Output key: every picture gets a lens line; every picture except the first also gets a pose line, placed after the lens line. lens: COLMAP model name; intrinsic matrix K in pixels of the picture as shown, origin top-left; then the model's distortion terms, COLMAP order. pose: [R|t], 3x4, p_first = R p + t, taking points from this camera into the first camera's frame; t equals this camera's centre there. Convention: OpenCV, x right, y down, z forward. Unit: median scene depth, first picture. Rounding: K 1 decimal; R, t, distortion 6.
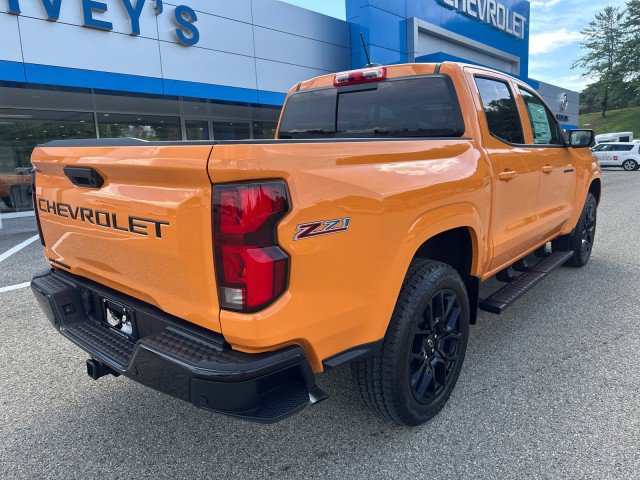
lens RADIAL K [[452.7, 0, 317.9], [0, 452.7, 229.2], [0, 0, 1]] dist [0.029903, -0.046447]
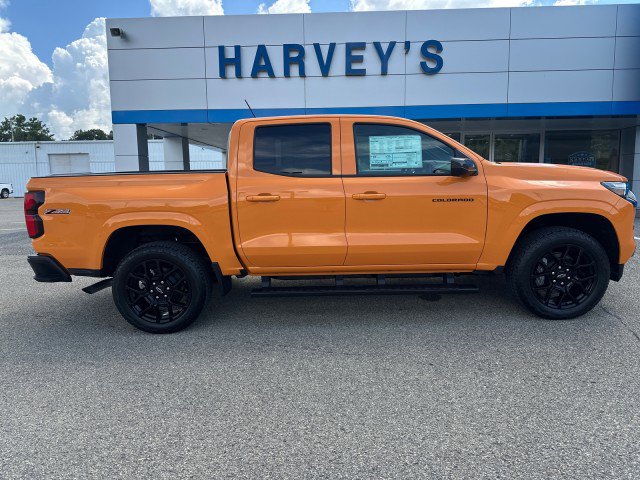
lens RADIAL K [[443.0, 0, 324.1], [0, 443.0, 233.2], [0, 0, 1]] dist [0.021410, -0.027278]
pose [[0.652234, 0.119855, -0.748483, 0.475657], [-0.122276, 0.991125, 0.052157, -0.032702], [0.748091, 0.057503, 0.661100, 0.082427]]
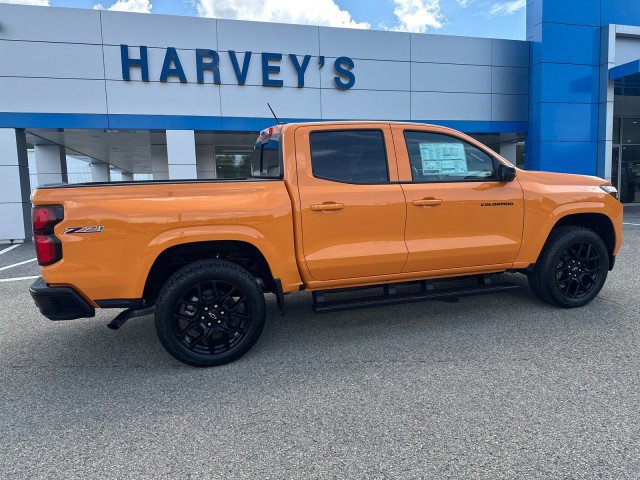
lens RADIAL K [[443.0, 0, 317.9], [0, 443.0, 235.8], [0, 0, 1]] dist [0.021410, -0.027278]
pose [[0.850961, 0.068152, -0.520789, 0.322833], [-0.081832, 0.996641, -0.003288, -0.009507], [0.518816, 0.045415, 0.853679, -0.022598]]
